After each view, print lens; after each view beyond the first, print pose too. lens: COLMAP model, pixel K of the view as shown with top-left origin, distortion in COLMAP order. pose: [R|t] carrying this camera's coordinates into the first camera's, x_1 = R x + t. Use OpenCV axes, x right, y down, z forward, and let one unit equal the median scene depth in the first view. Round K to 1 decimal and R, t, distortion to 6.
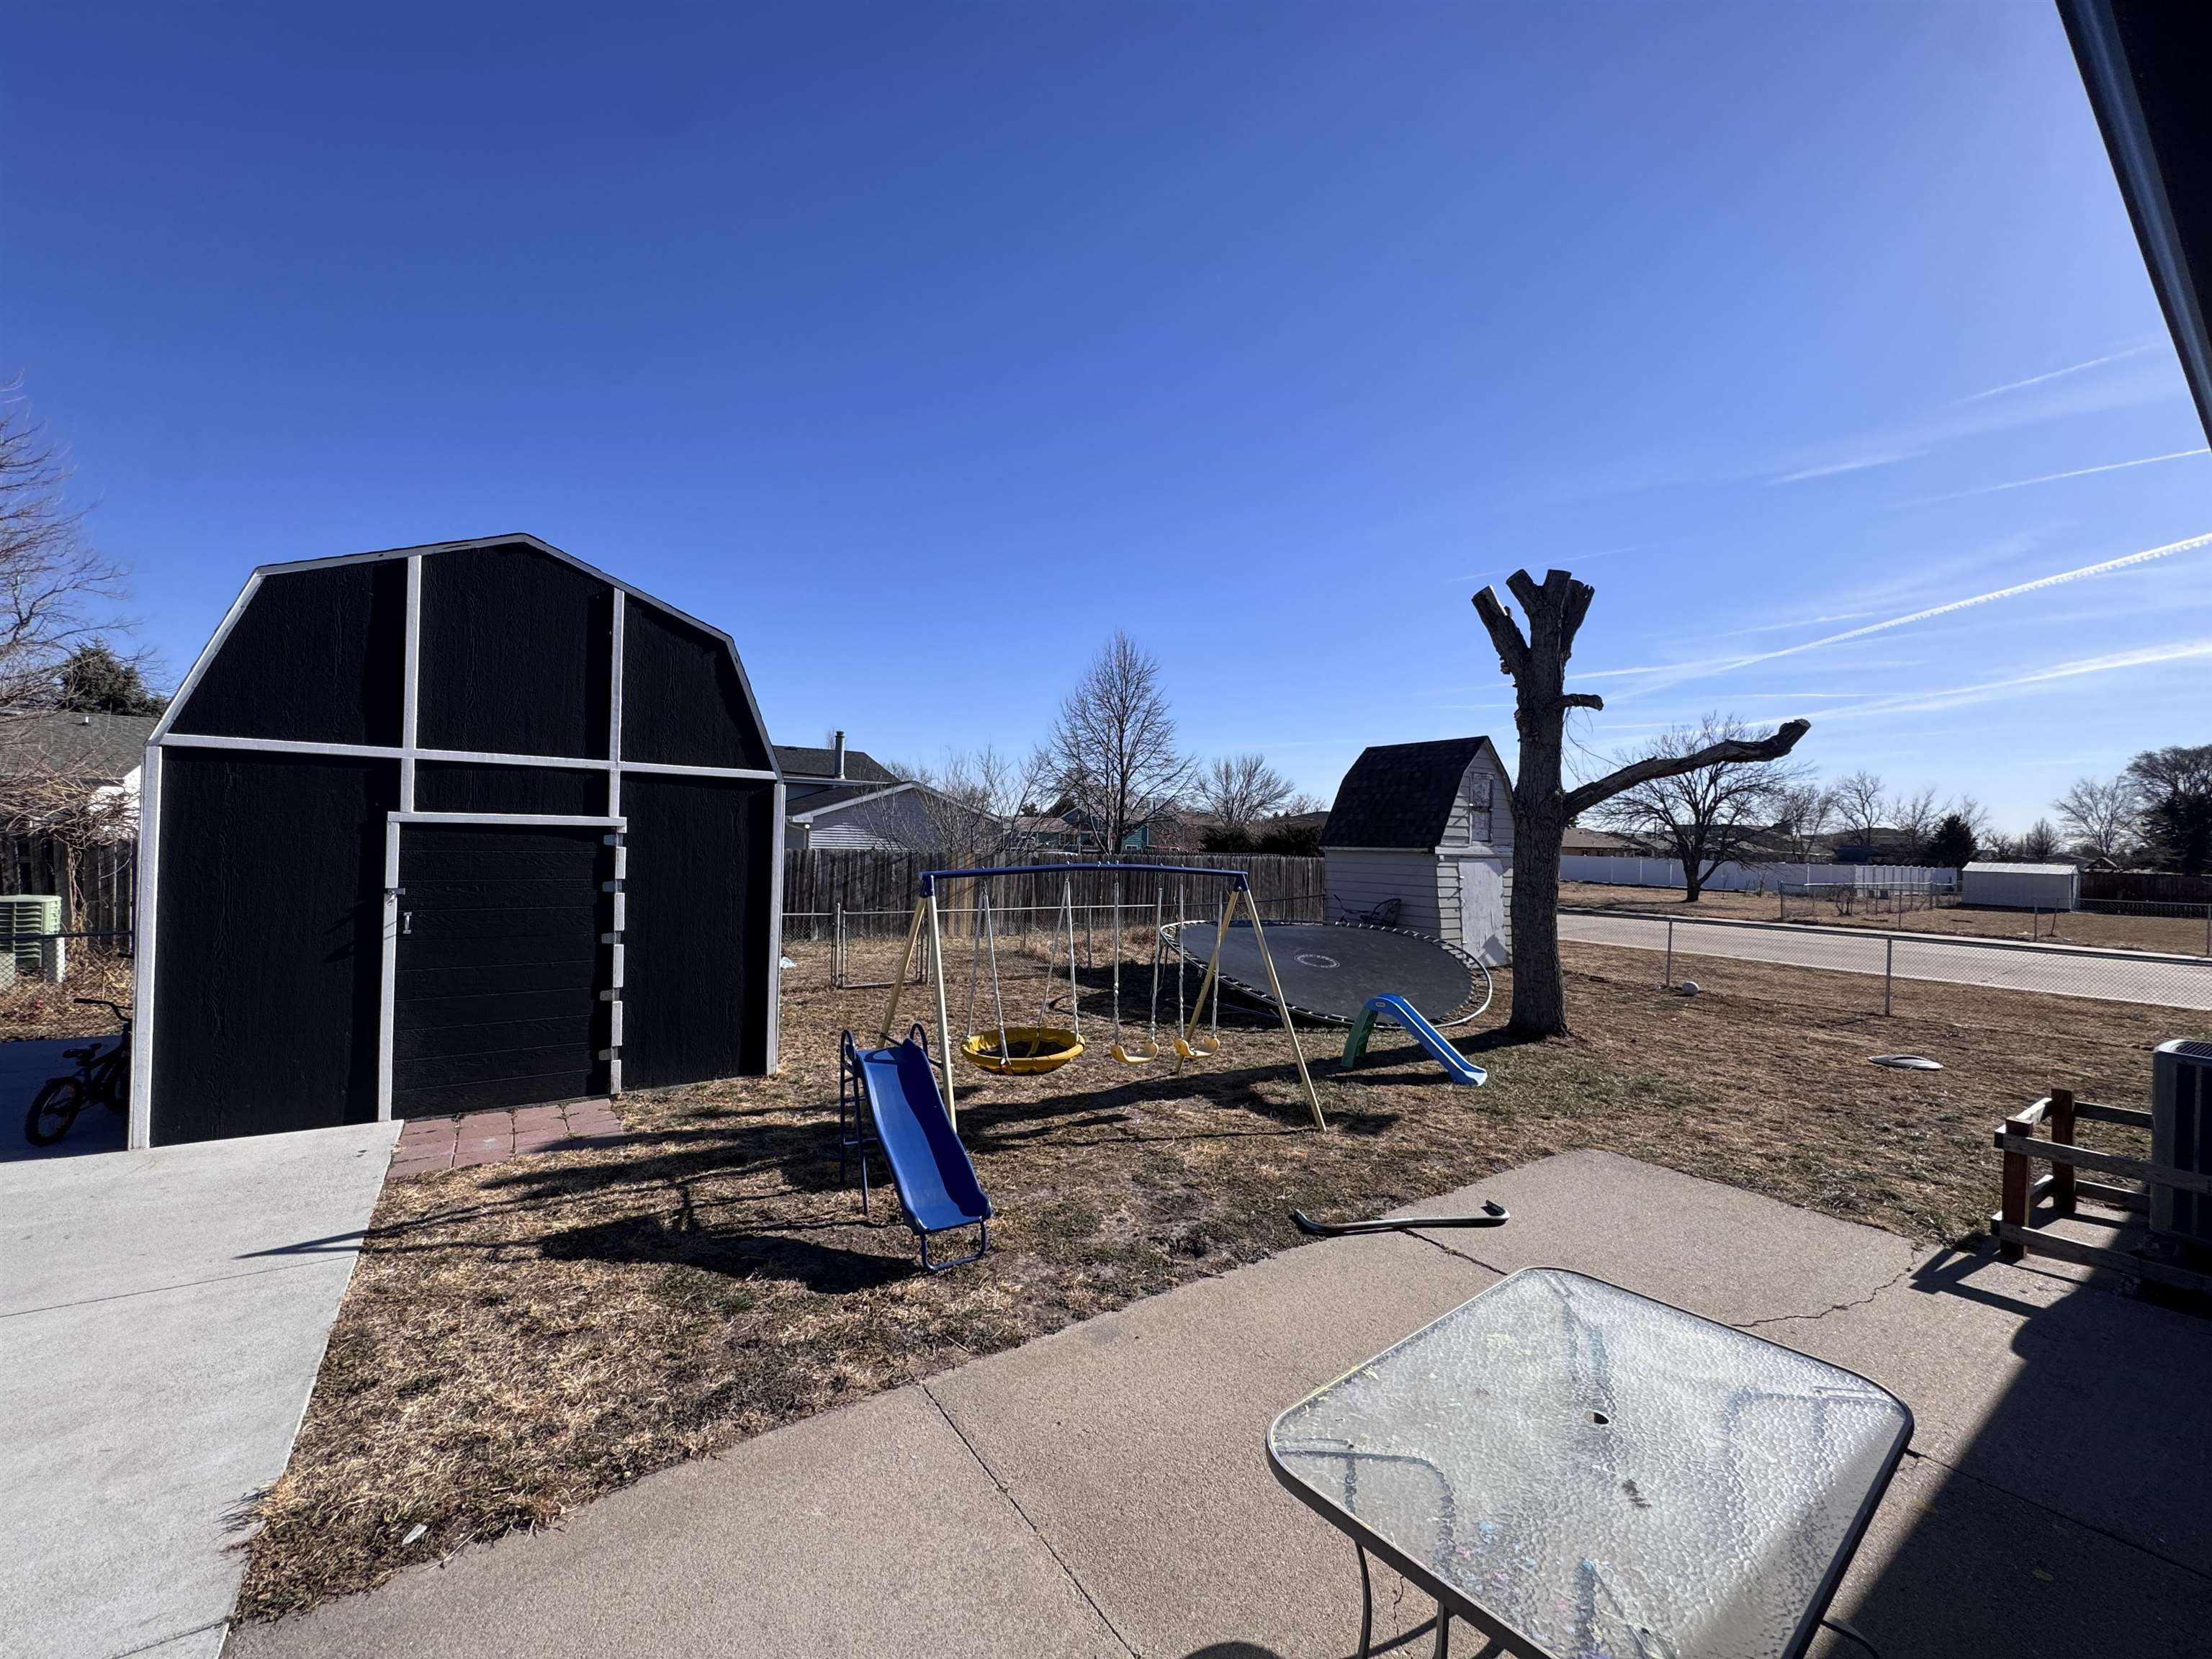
lens RADIAL K [[878.1, 0, 1106.5], [0, 878.1, 832.5], [0, 0, 1]] dist [-0.004891, 0.000776]
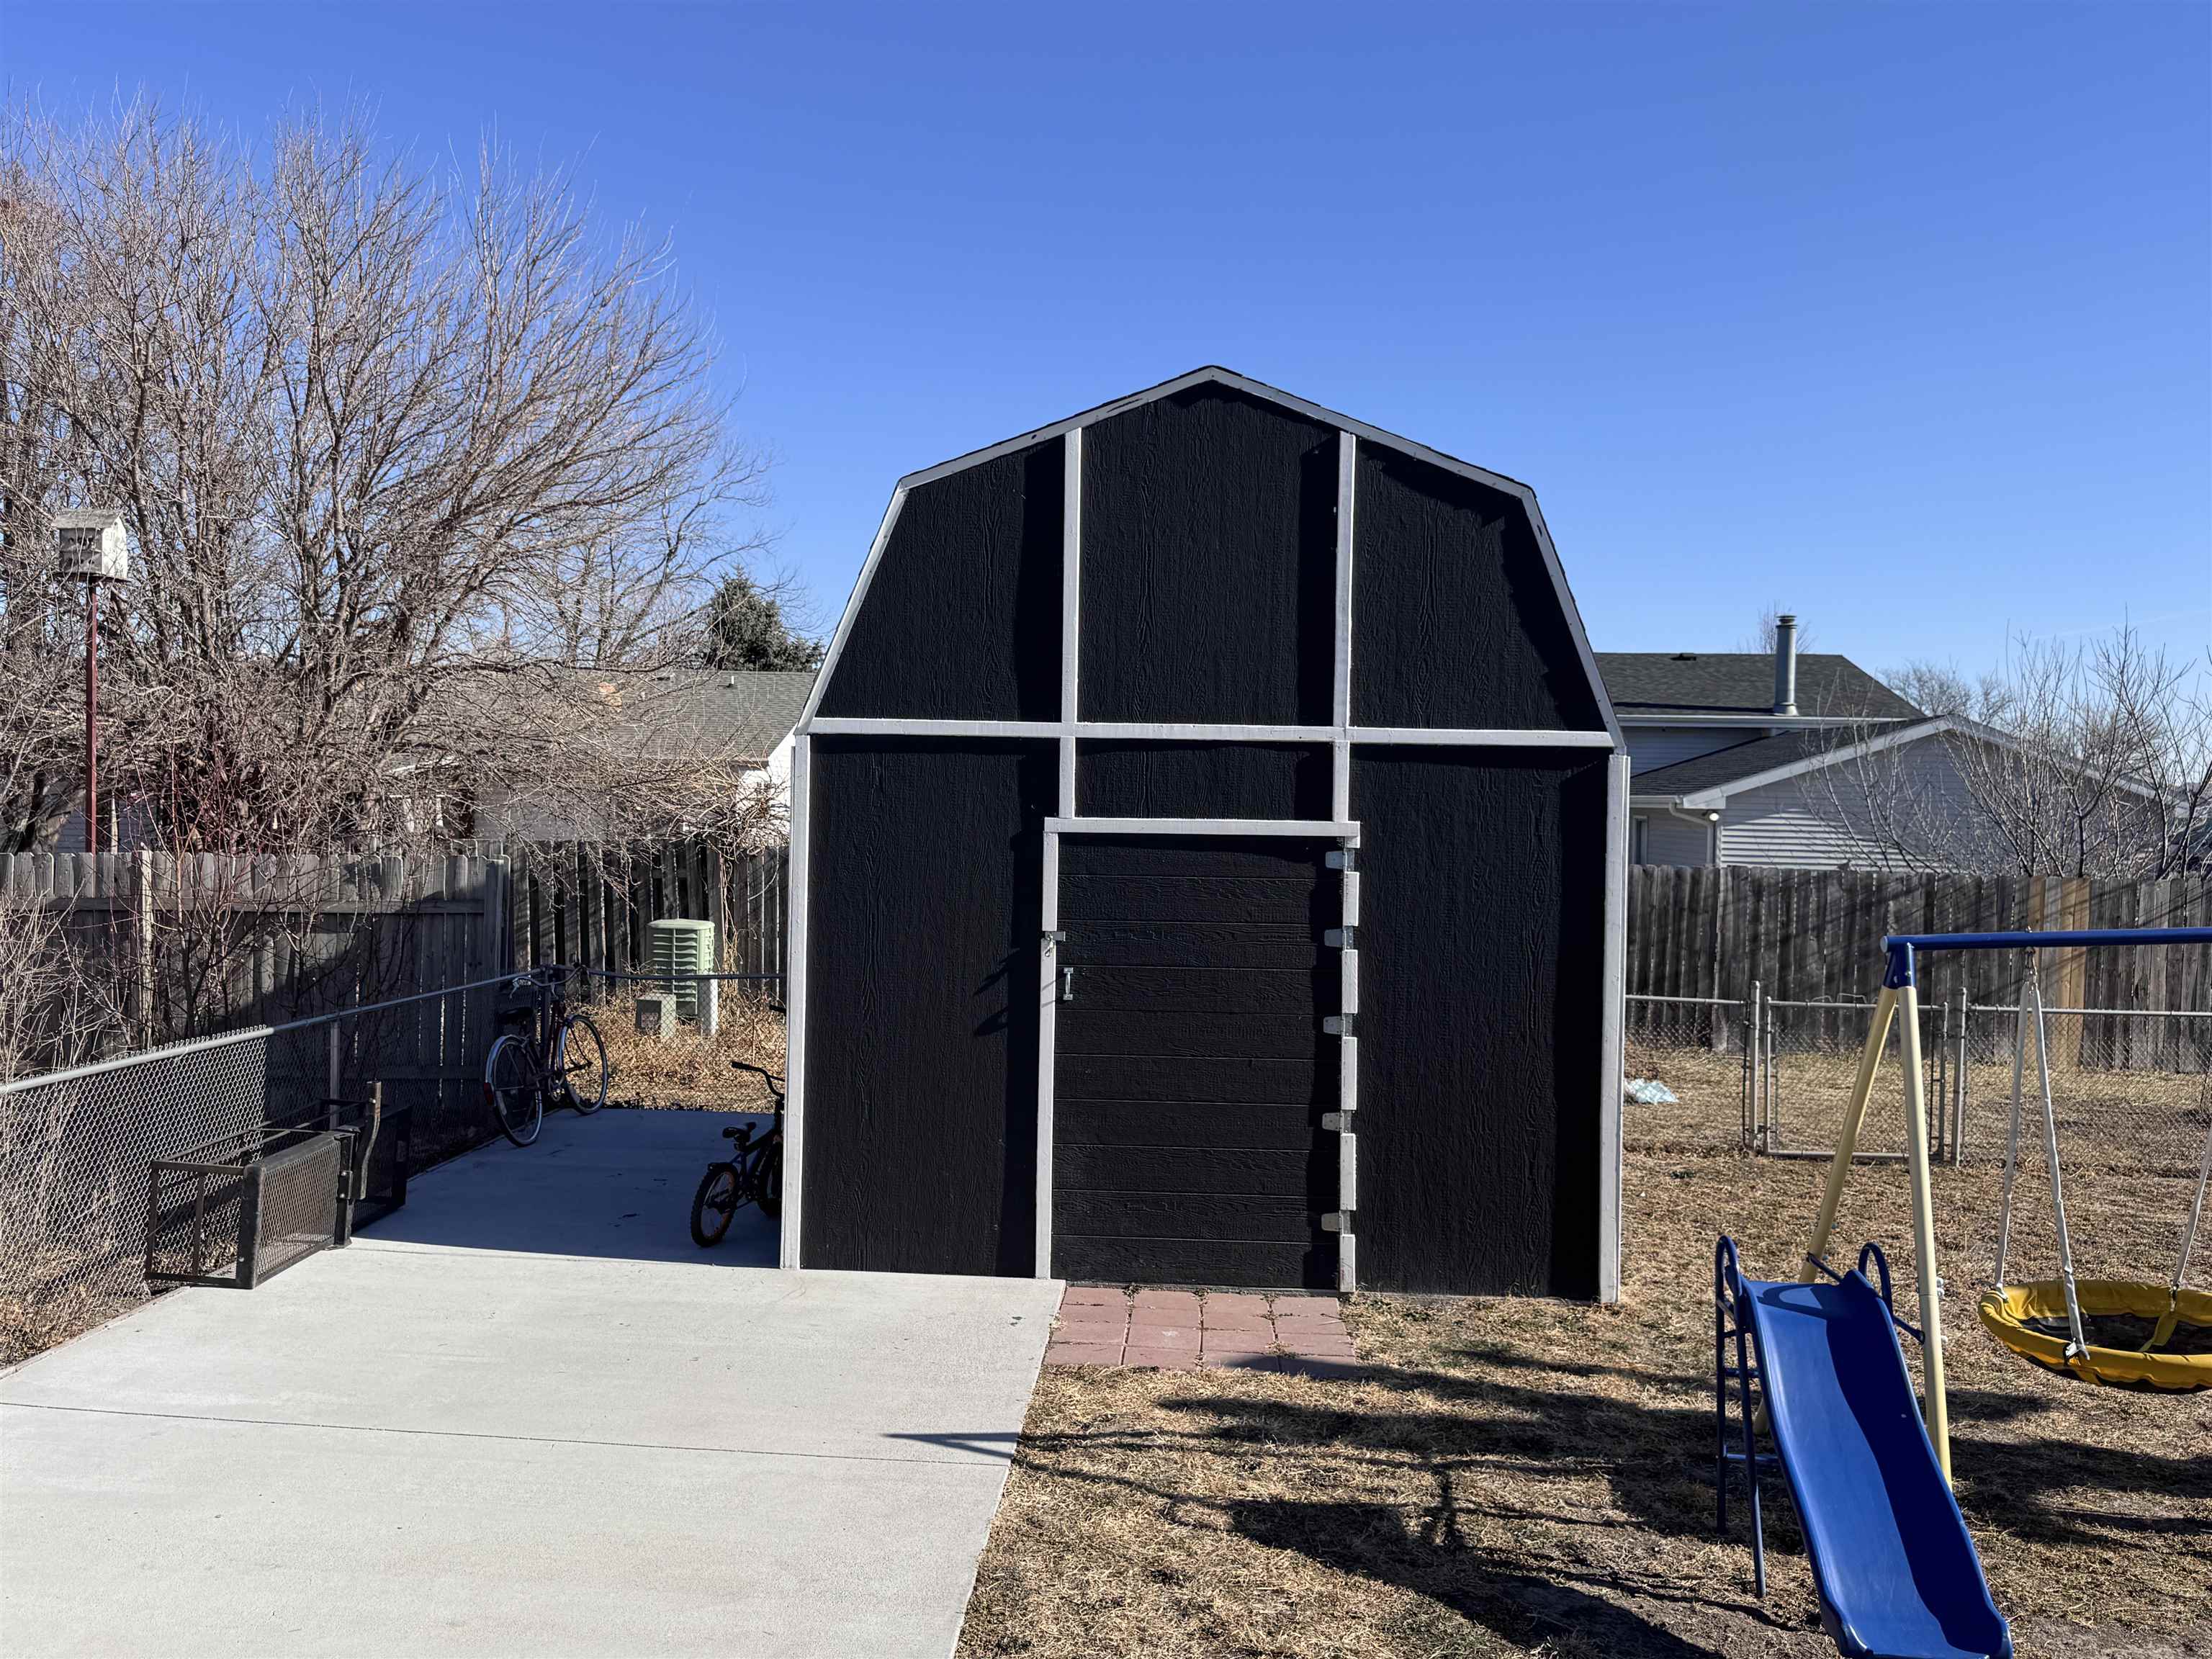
lens RADIAL K [[1811.7, 0, 1106.0], [0, 1811.7, 829.5], [0, 0, 1]] dist [0.147500, -0.273991]
pose [[0.790850, -0.002407, -0.612005, 0.069739], [0.005380, 0.999981, 0.003018, -0.018103], [0.611986, -0.005679, 0.790848, -0.073948]]
